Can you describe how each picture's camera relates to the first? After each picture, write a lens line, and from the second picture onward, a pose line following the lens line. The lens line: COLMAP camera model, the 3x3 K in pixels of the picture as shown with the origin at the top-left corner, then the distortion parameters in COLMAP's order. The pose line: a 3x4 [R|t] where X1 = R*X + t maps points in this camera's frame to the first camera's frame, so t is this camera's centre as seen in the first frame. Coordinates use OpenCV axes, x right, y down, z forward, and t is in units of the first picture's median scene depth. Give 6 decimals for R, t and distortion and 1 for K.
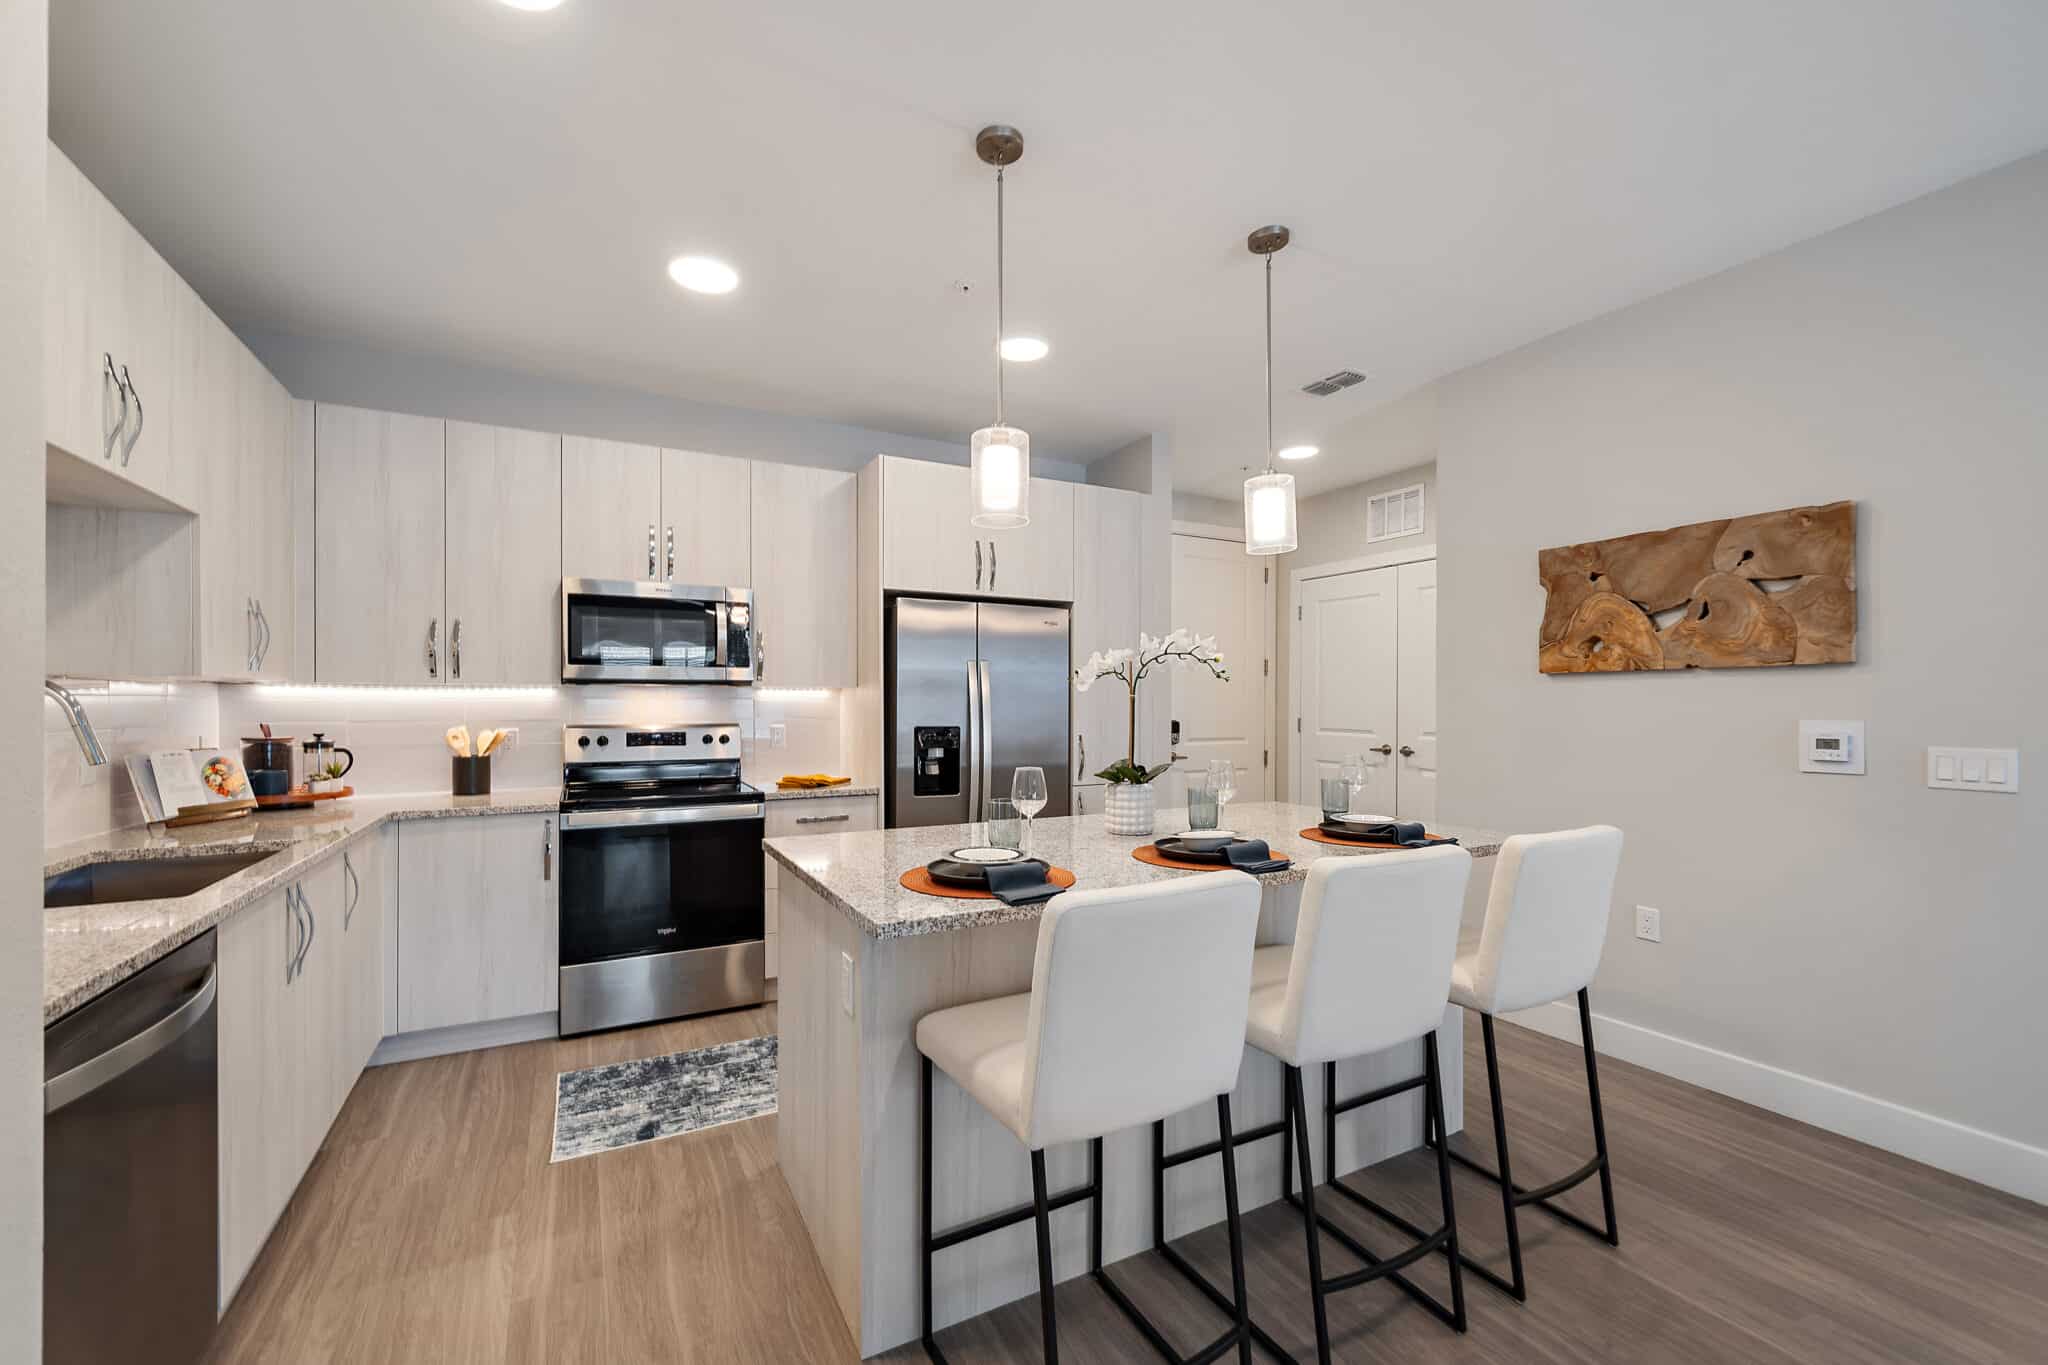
lens RADIAL K [[813.2, 0, 1017.8], [0, 813.2, 701.8], [0, 0, 1]] dist [-0.000274, -0.000118]
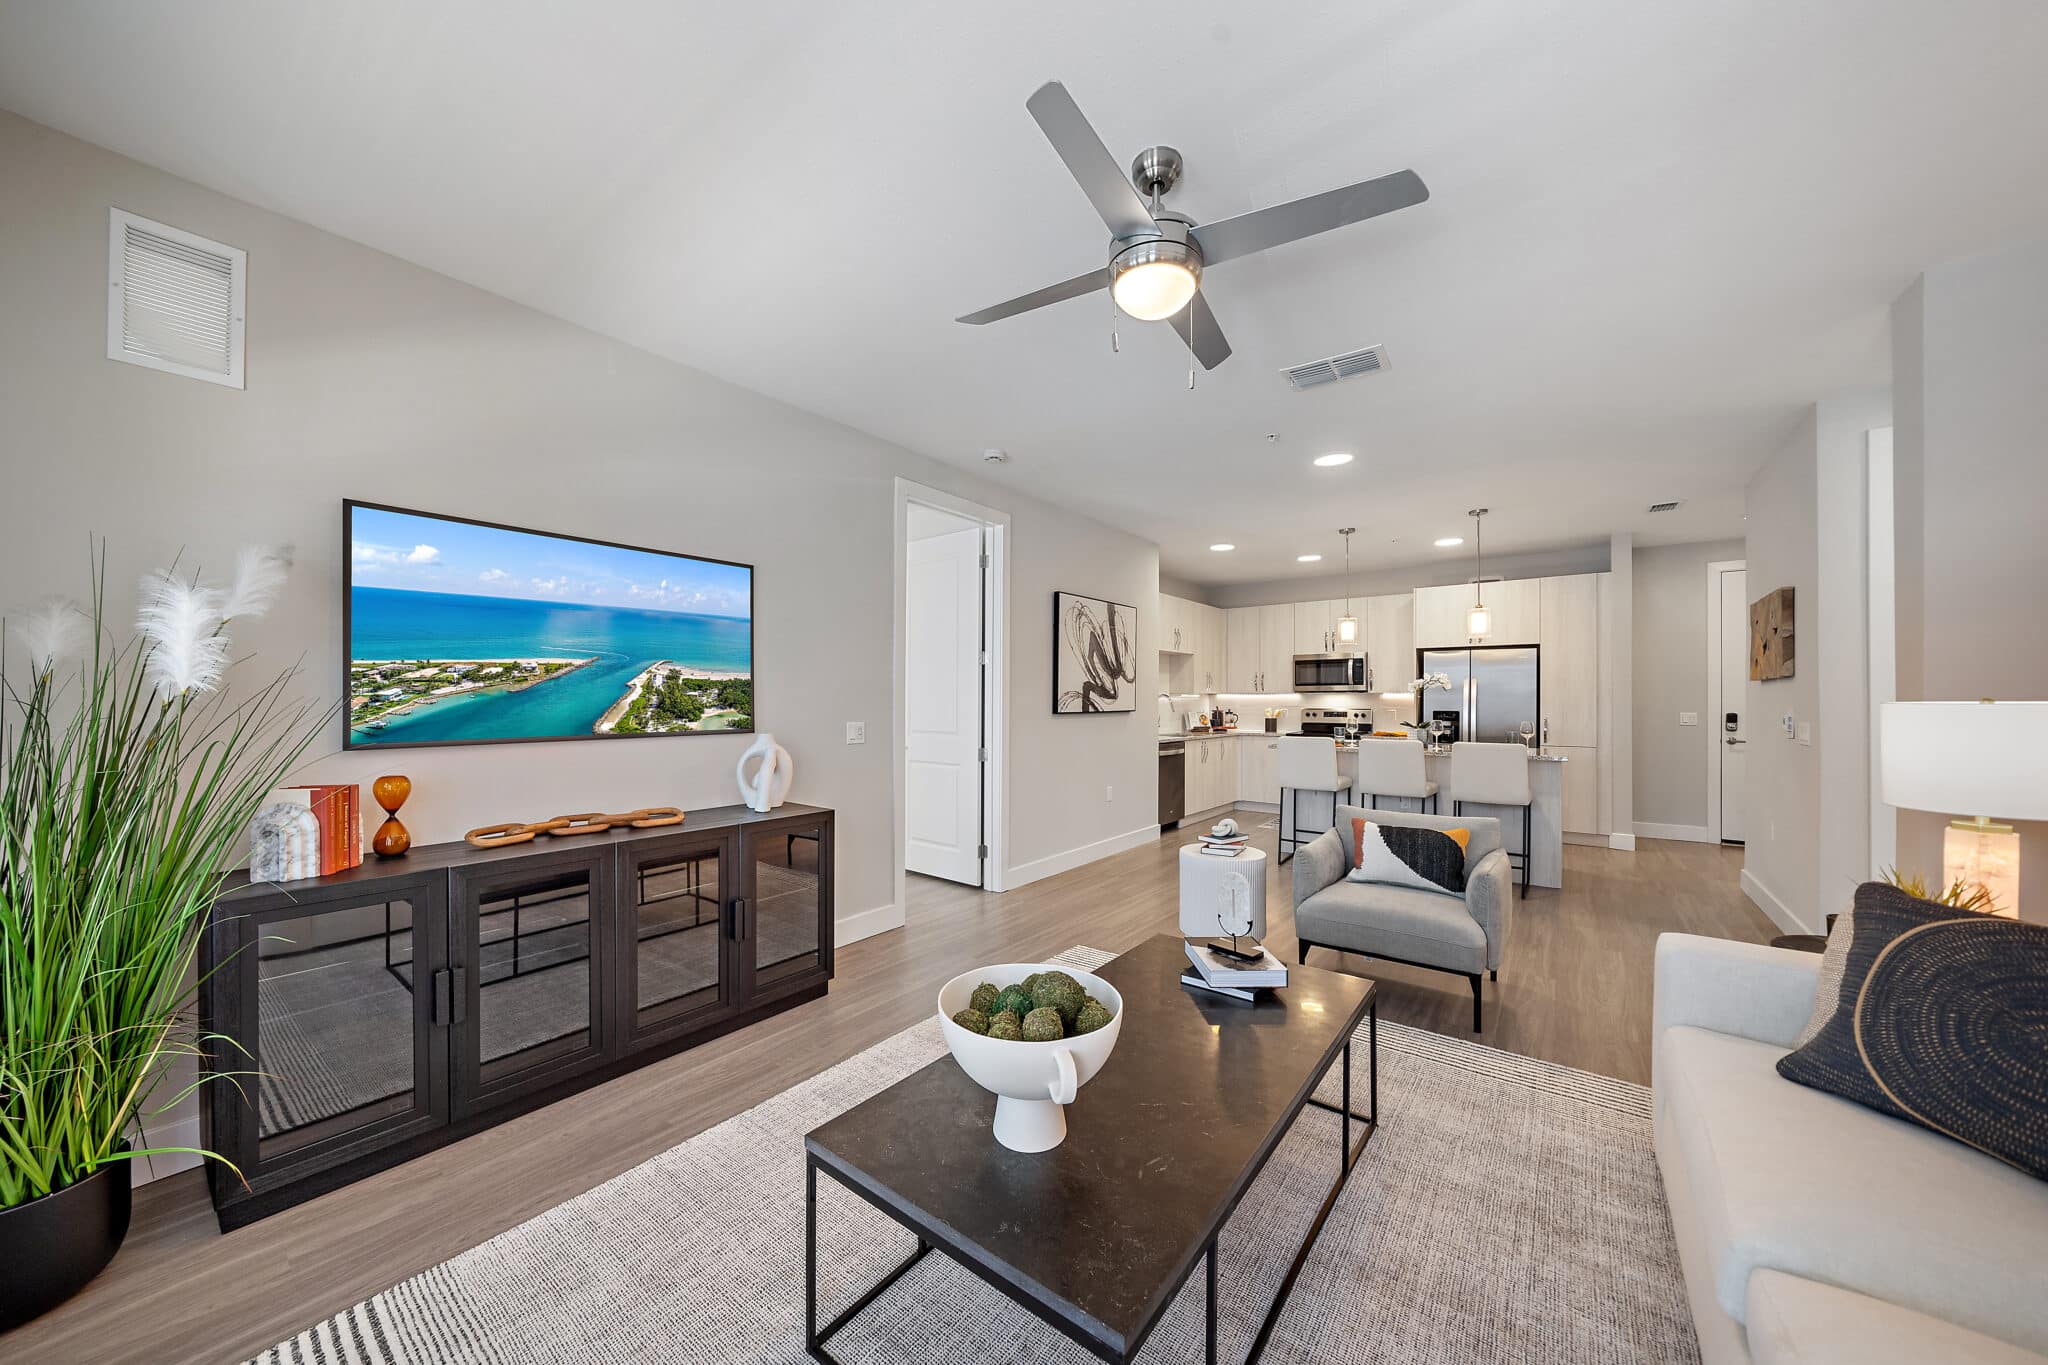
lens RADIAL K [[697.1, 0, 1020.3], [0, 697.1, 698.1], [0, 0, 1]] dist [-0.000109, -0.000012]
pose [[0.413671, -0.002971, -0.910421, 1.170549], [-0.000038, 0.999995, -0.003280, 0.003779], [0.910426, 0.001391, 0.413669, -0.802041]]
